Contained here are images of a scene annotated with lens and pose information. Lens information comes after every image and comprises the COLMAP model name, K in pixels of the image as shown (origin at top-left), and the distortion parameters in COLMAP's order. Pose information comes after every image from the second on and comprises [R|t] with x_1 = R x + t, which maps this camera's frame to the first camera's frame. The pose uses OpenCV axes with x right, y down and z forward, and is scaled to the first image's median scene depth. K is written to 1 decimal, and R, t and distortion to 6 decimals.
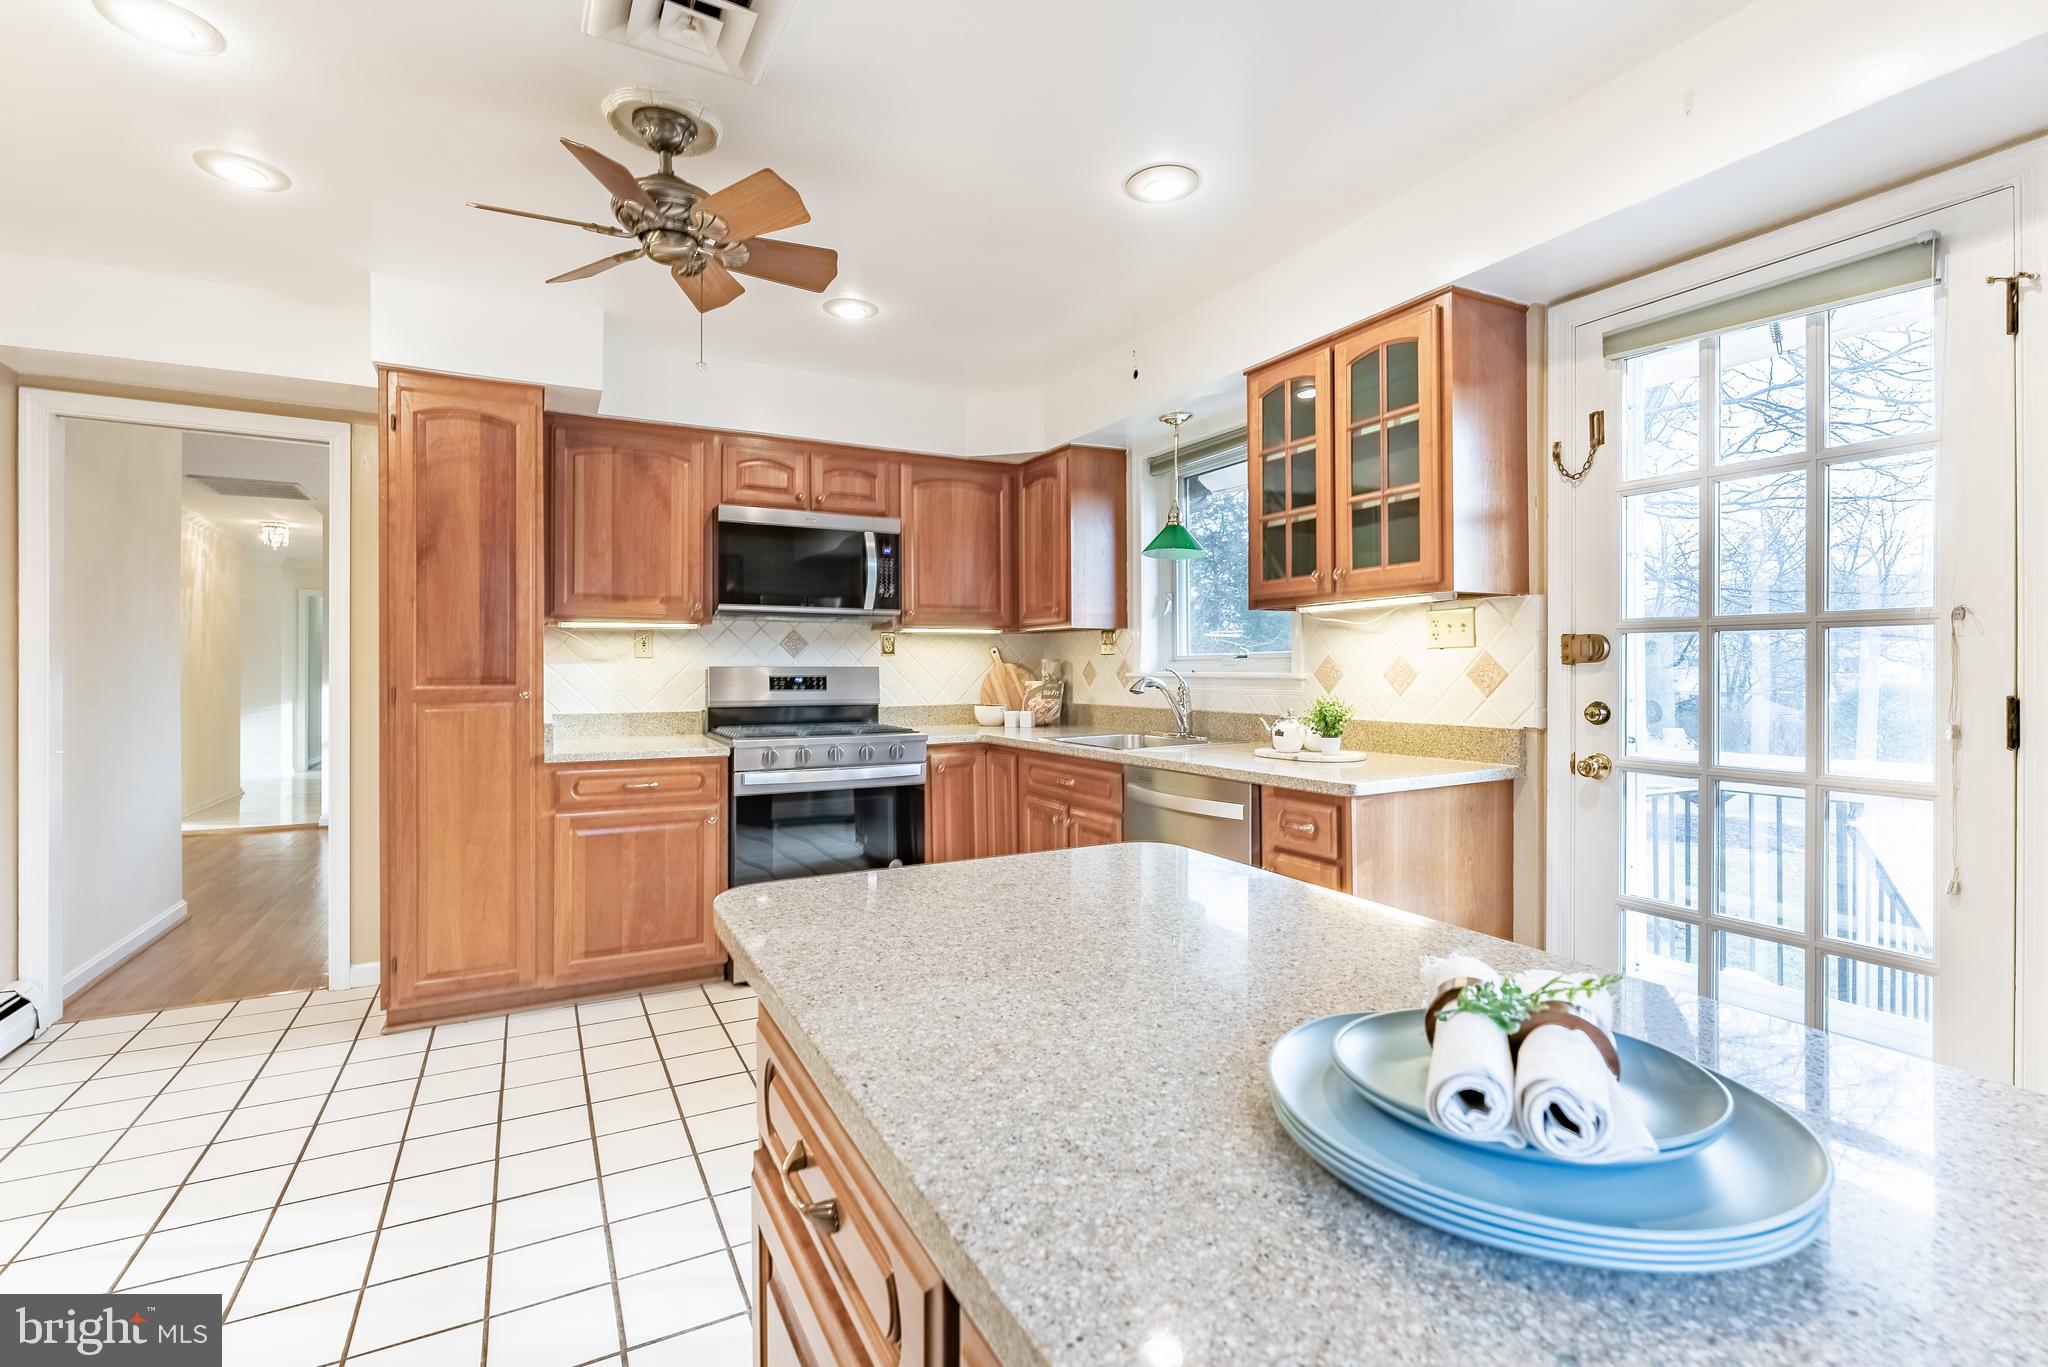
lens RADIAL K [[926.2, 0, 1033.3], [0, 926.2, 671.7], [0, 0, 1]] dist [-0.004812, -0.000454]
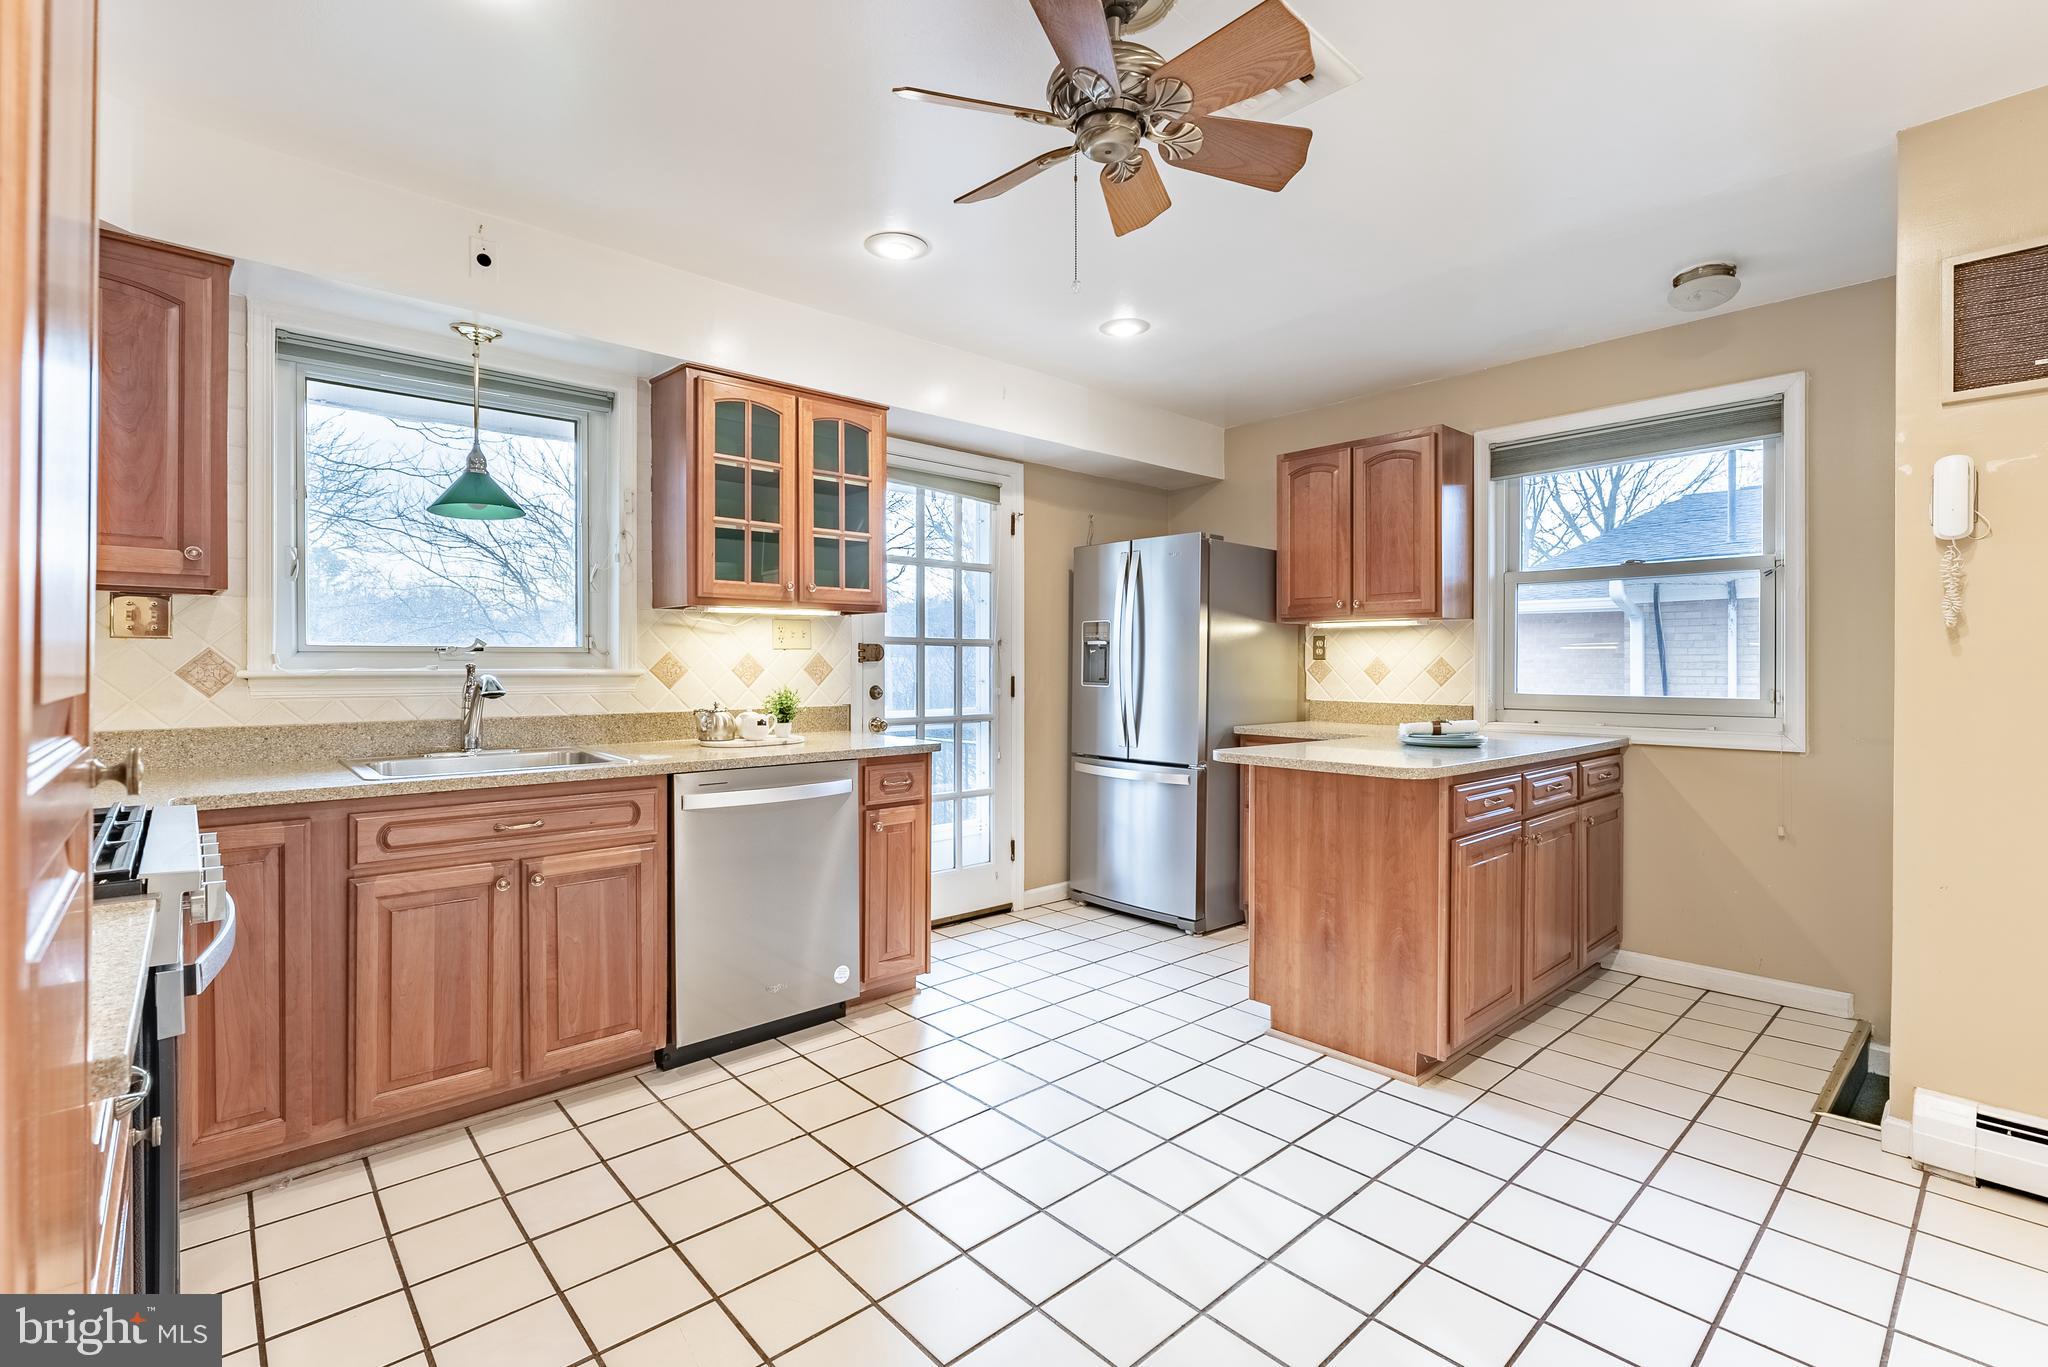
lens RADIAL K [[926.2, 0, 1014.1], [0, 926.2, 676.2], [0, 0, 1]] dist [-0.004812, -0.000454]
pose [[-0.229263, -0.007144, 0.973338, -0.800299], [0.004004, 0.999958, 0.008282, 0.002806], [-0.973356, 0.005796, -0.229225, 0.876528]]
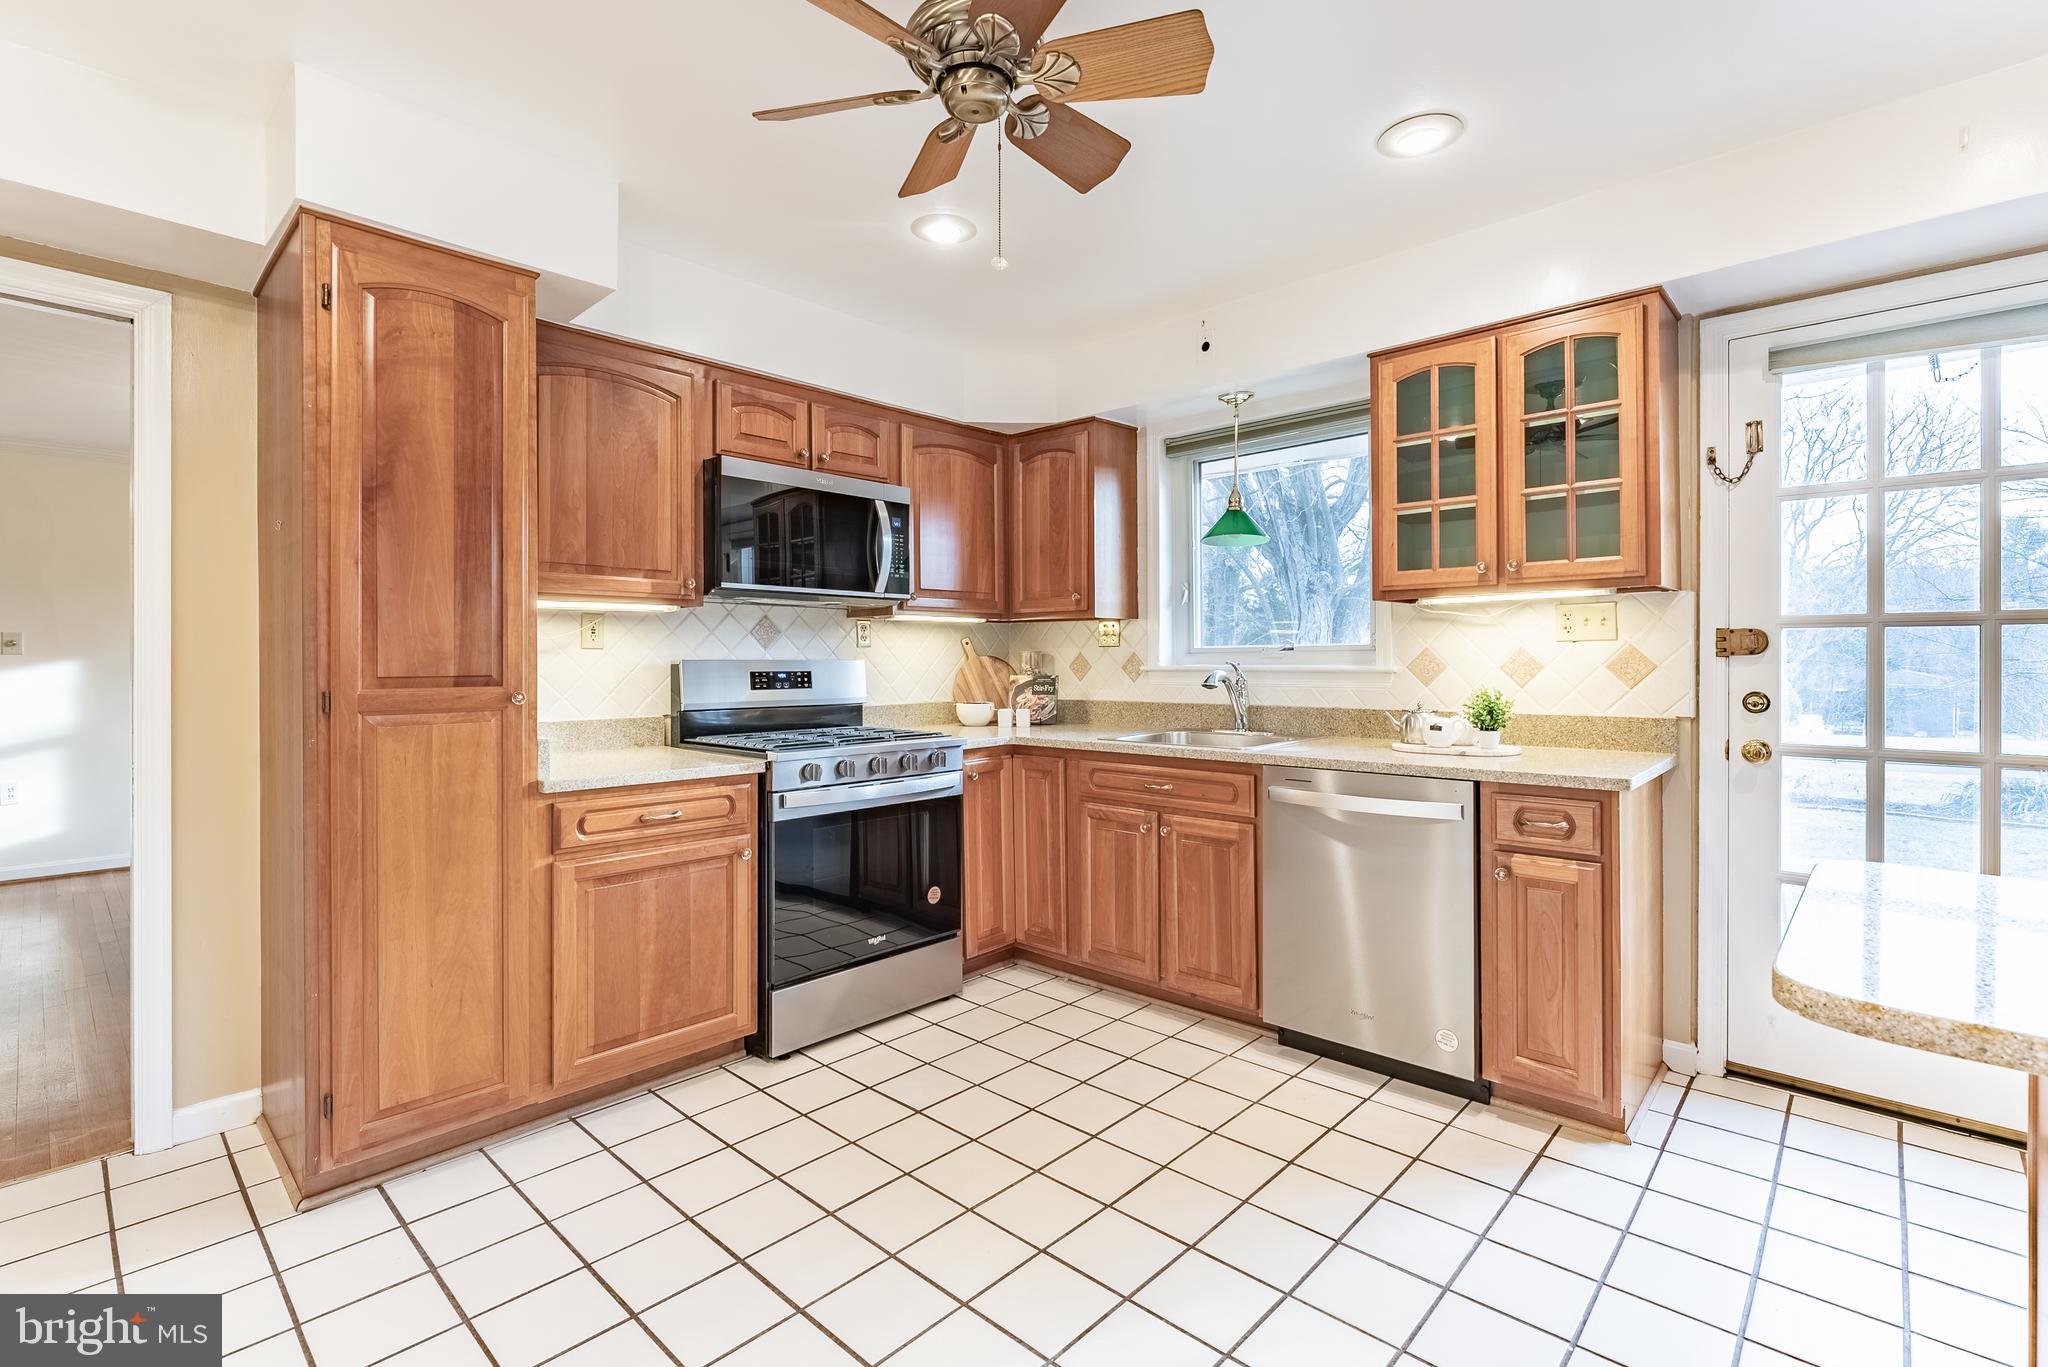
lens RADIAL K [[926.2, 0, 1037.8], [0, 926.2, 666.3], [0, 0, 1]] dist [-0.004812, -0.000454]
pose [[0.947370, -0.003584, 0.320119, -0.402524], [0.002847, 0.999992, 0.002770, -0.001701], [-0.320127, -0.001713, 0.947373, 0.193990]]
